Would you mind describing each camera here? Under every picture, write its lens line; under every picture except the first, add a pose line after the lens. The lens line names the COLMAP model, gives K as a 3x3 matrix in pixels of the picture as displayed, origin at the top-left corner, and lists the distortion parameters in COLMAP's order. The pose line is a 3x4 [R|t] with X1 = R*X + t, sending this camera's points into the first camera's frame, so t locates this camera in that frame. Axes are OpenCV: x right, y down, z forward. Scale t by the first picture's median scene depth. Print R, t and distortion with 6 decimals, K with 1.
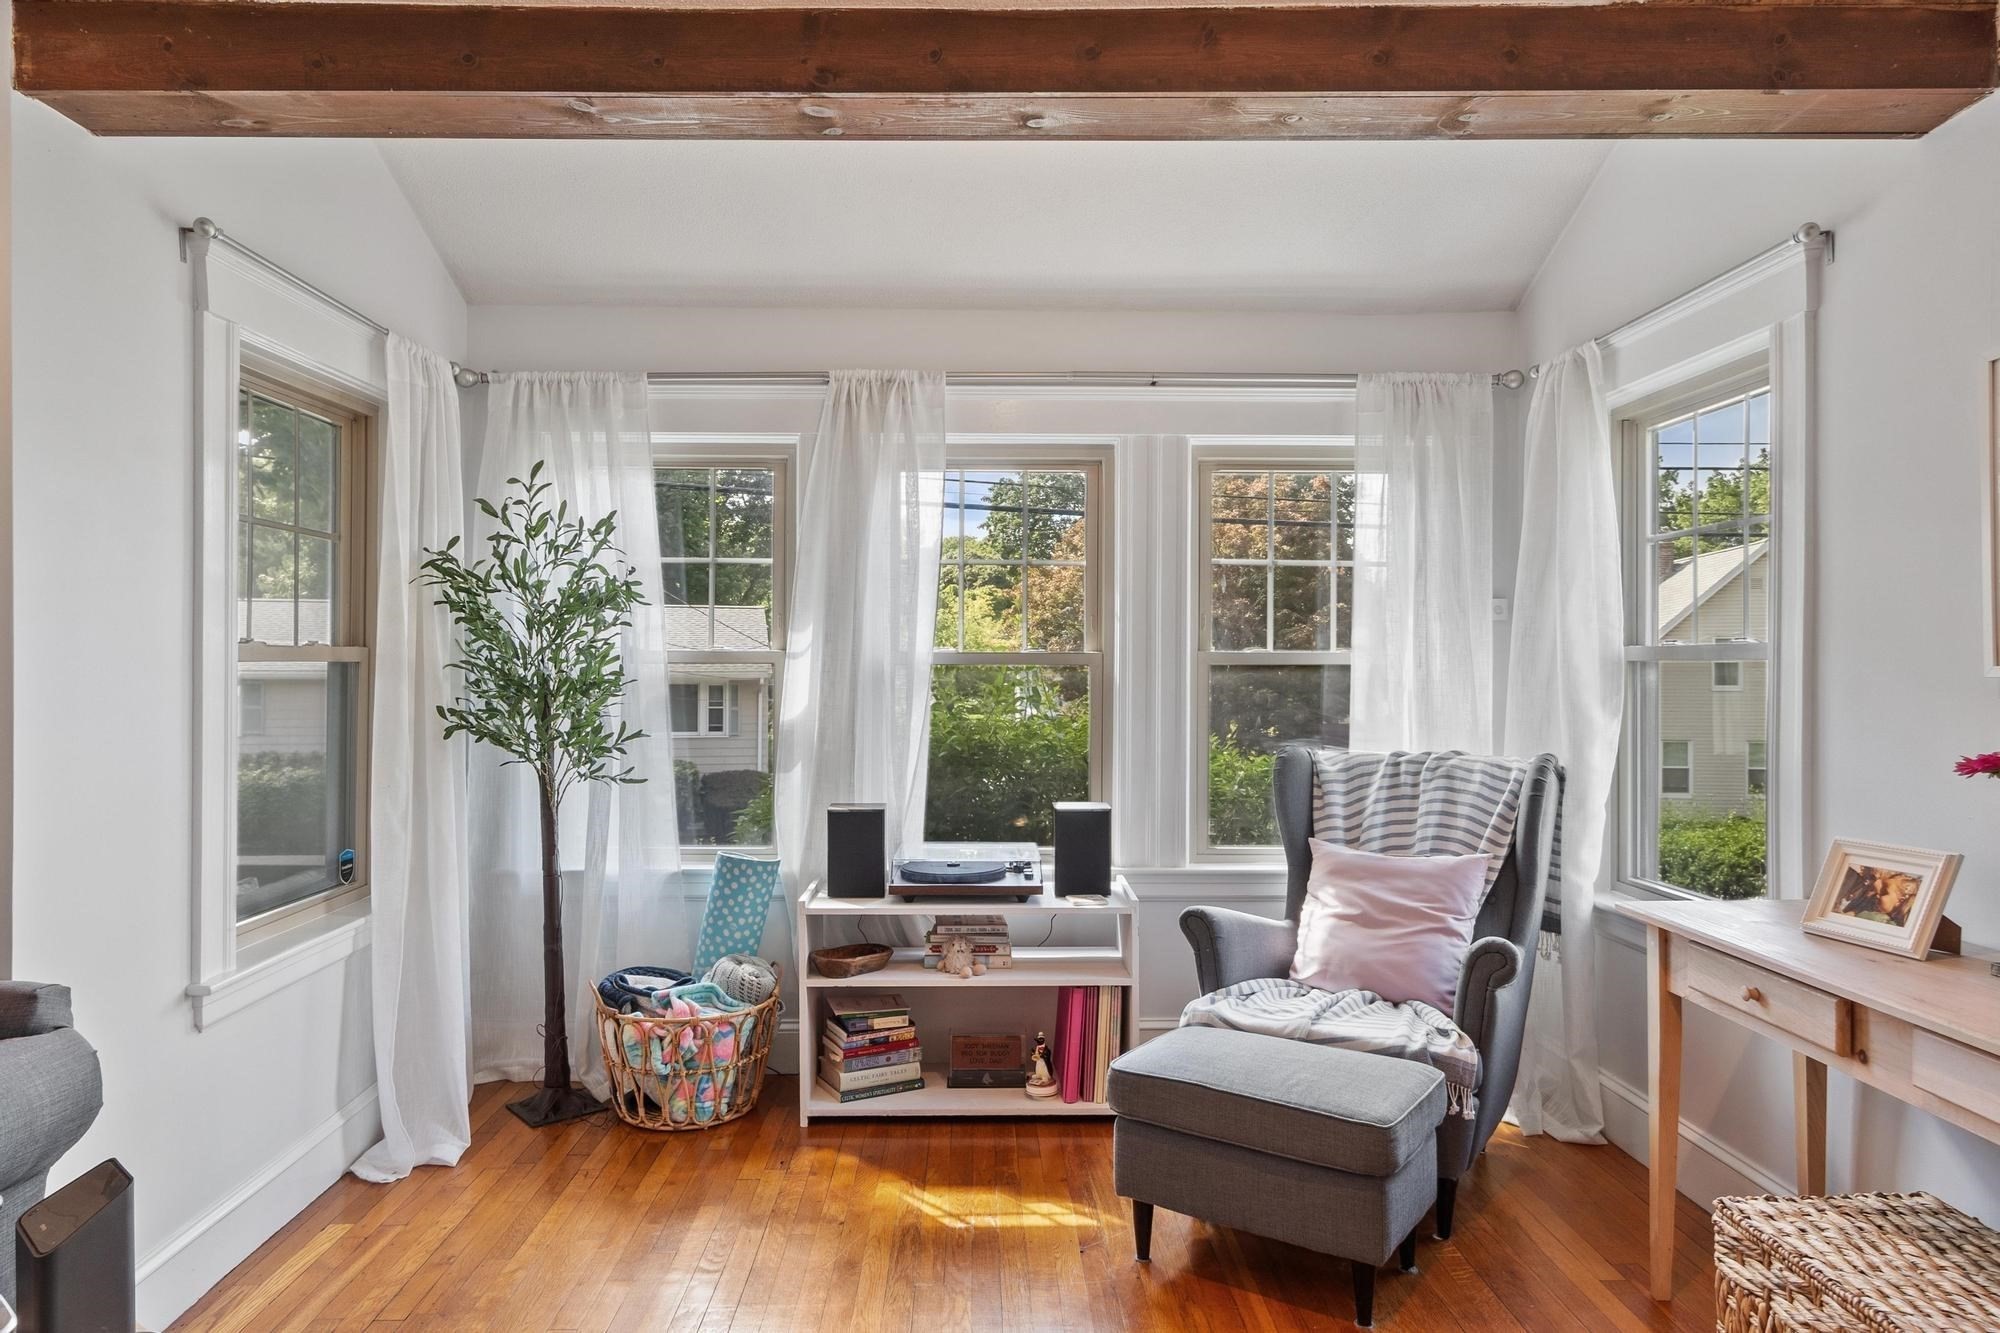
lens RADIAL K [[1268.0, 0, 995.7], [0, 1268.0, 677.4], [0, 0, 1]] dist [0.006256, 0.001276]
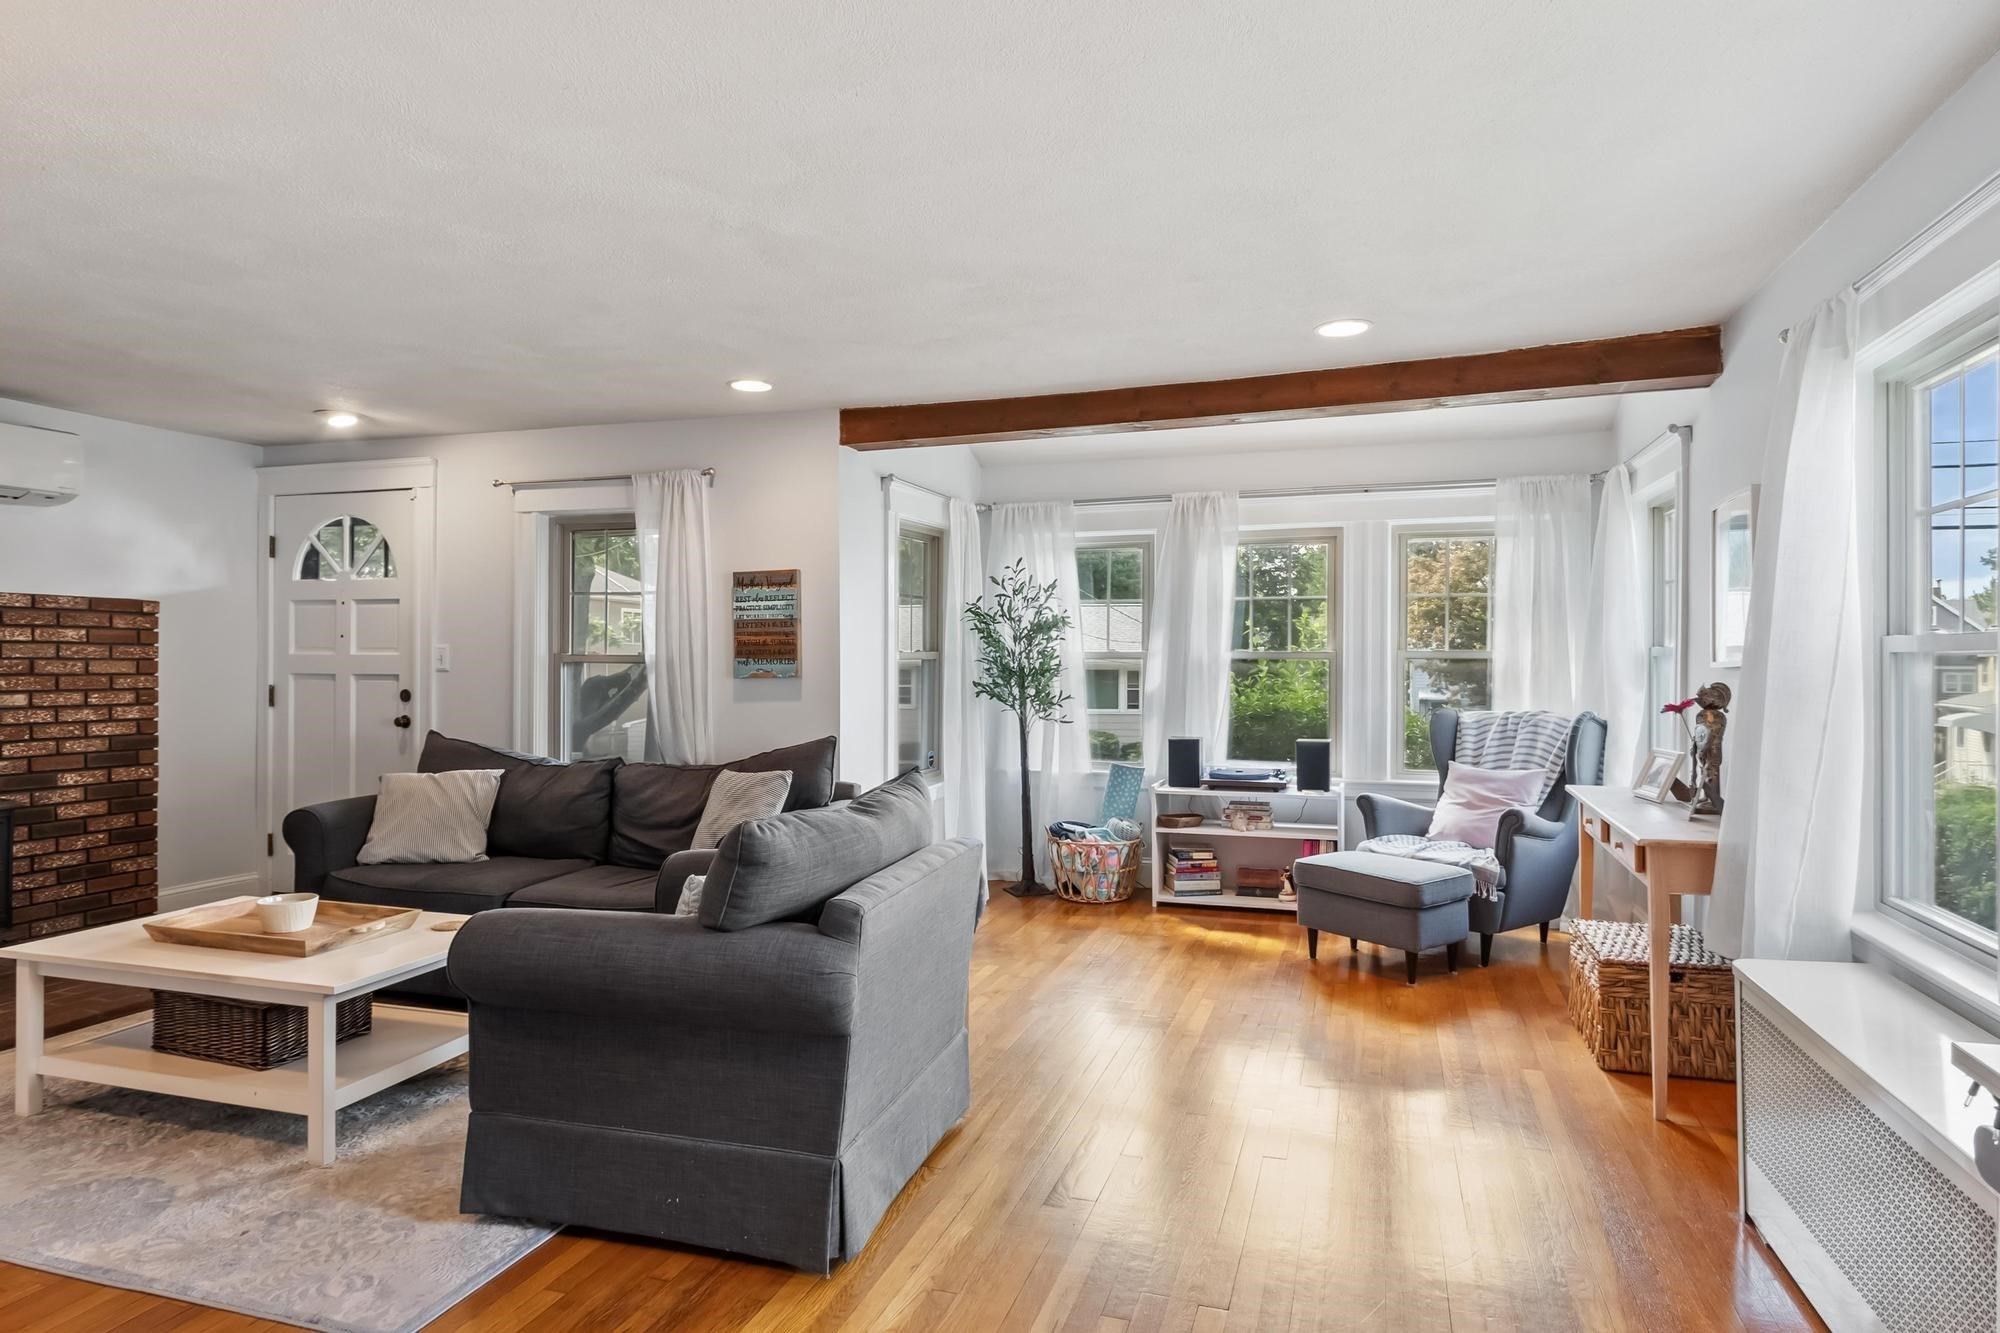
lens RADIAL K [[1154.7, 0, 975.0], [0, 1154.7, 661.2], [0, 0, 1]] dist [0.001479, 0.000543]
pose [[0.936473, -0.002330, -0.350733, 0.194296], [0.001588, 0.999996, -0.002405, -0.004232], [0.350737, 0.001695, 0.936472, -0.671907]]
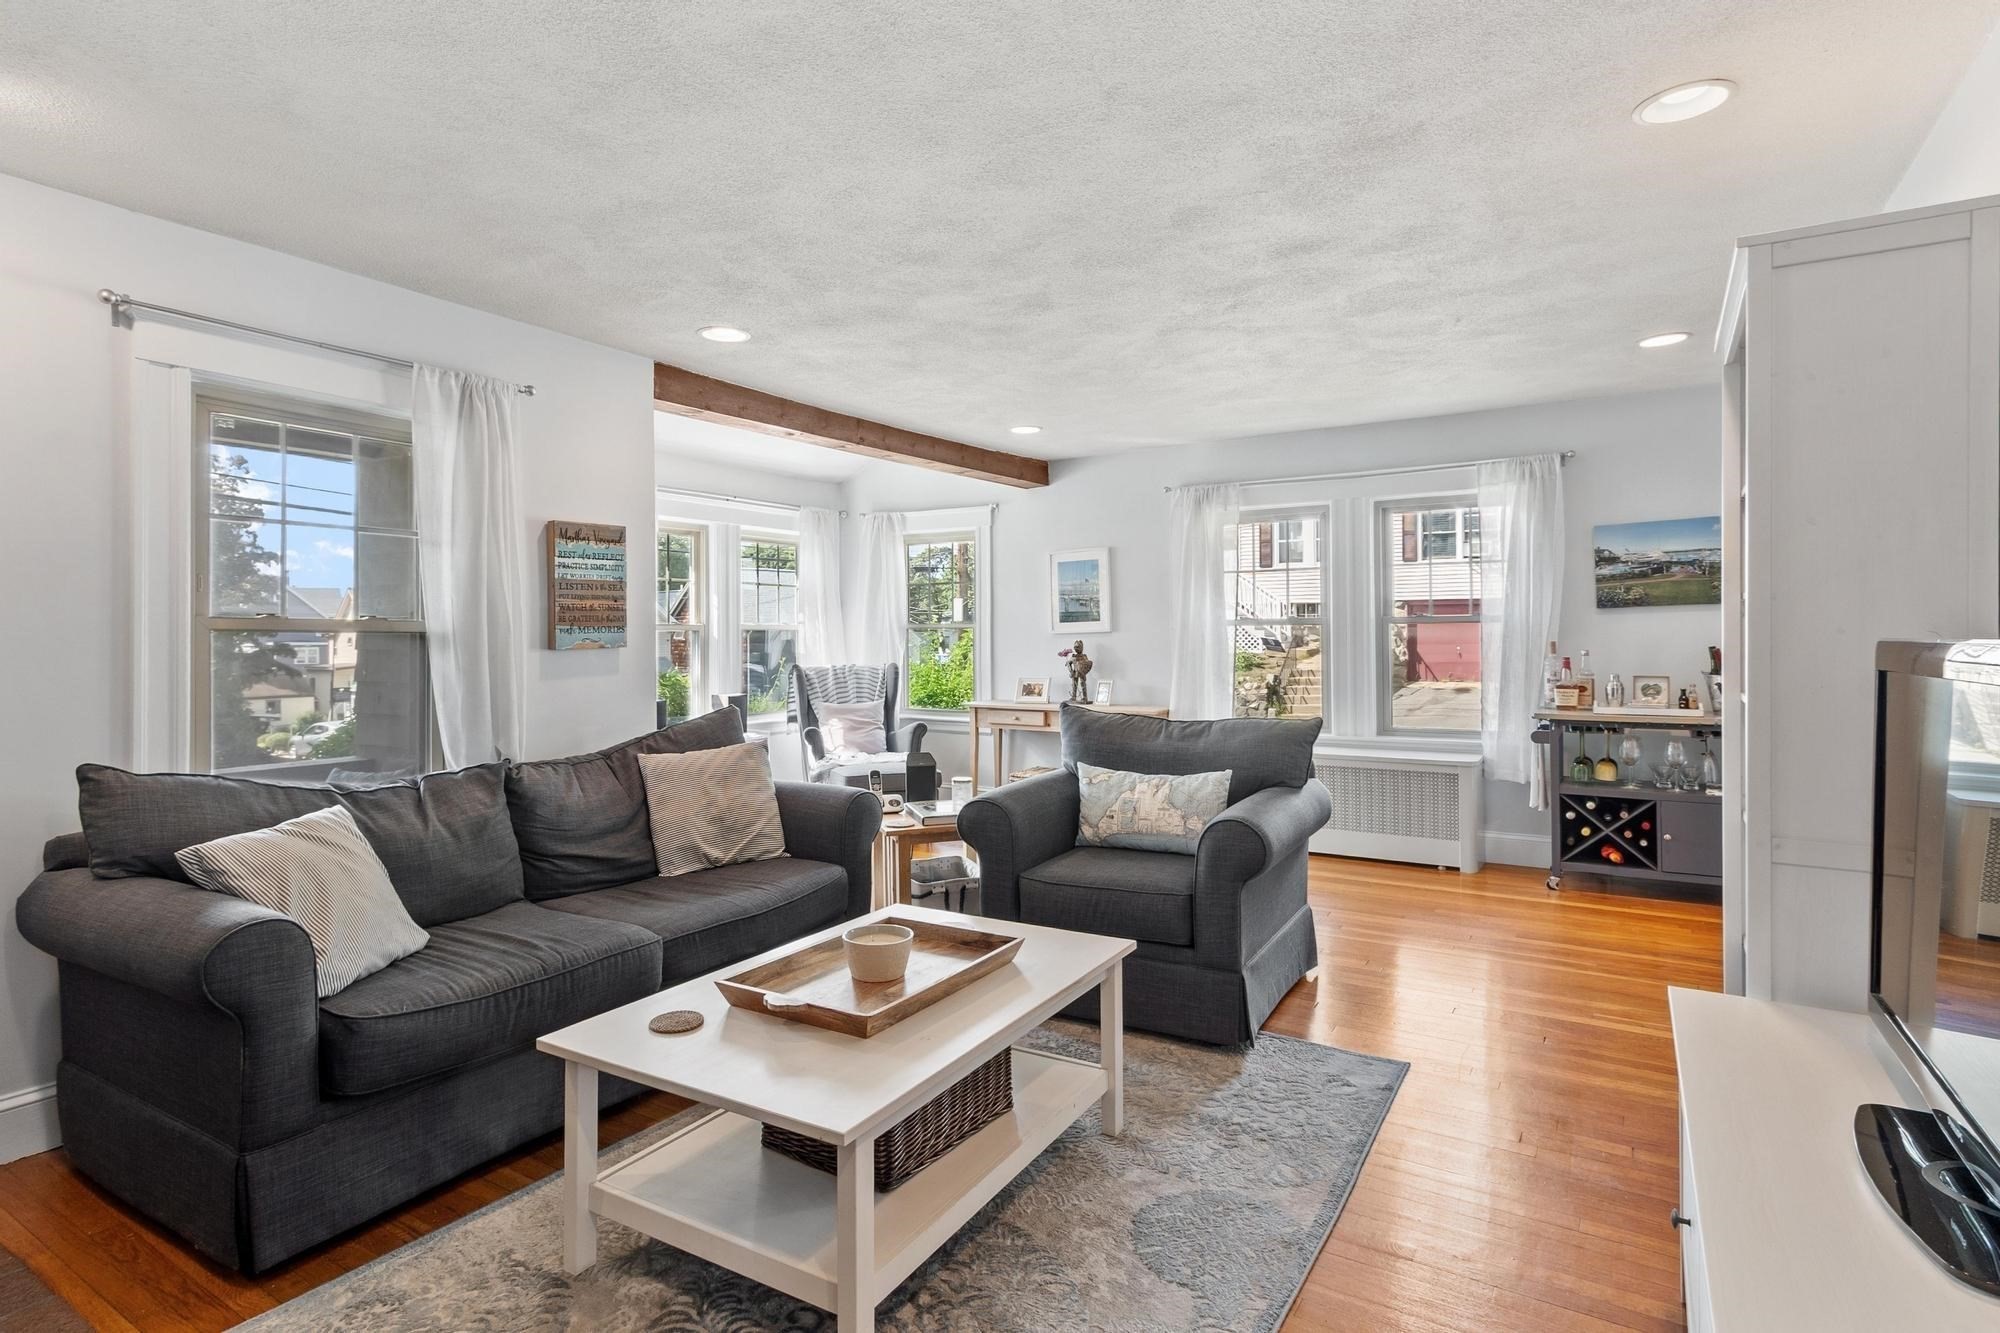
lens RADIAL K [[1046.8, 0, 978.9], [0, 1046.8, 643.3], [0, 0, 1]] dist [-0.001470, -0.000688]
pose [[0.561787, -0.013872, 0.827165, -1.238795], [0.012277, 0.999889, 0.008431, 0.002405], [-0.827191, 0.005419, 0.561895, -0.387767]]
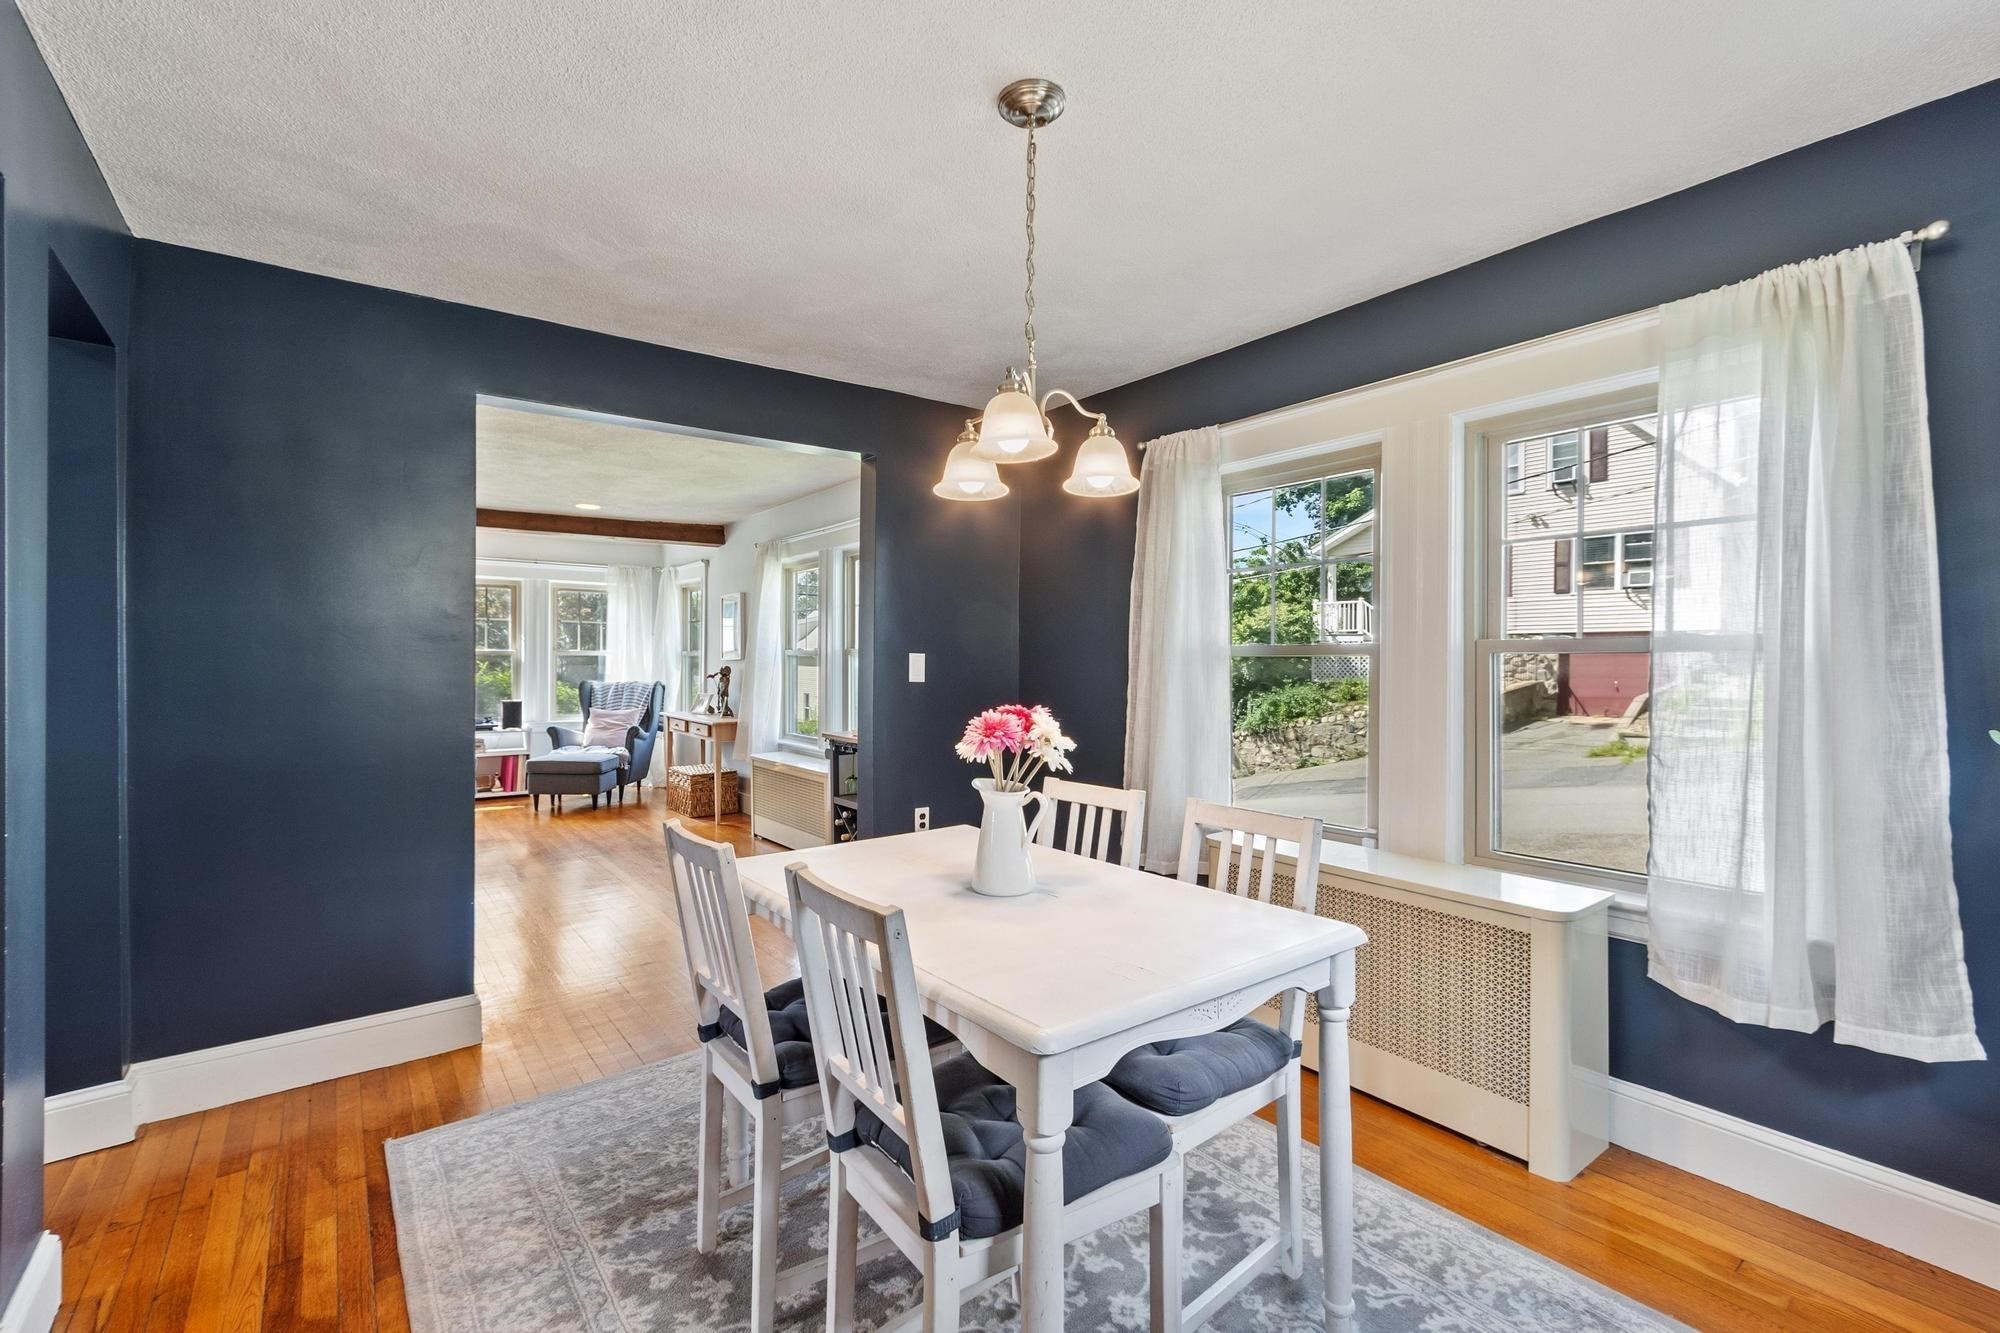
lens RADIAL K [[892.9, 0, 1001.0], [0, 892.9, 675.4], [0, 0, 1]] dist [0.002330, 0.000234]
pose [[0.816050, -0.007971, 0.577926, -0.223972], [-0.000525, 0.999894, 0.014532, 0.006508], [-0.577981, -0.012162, 0.815960, -1.530761]]
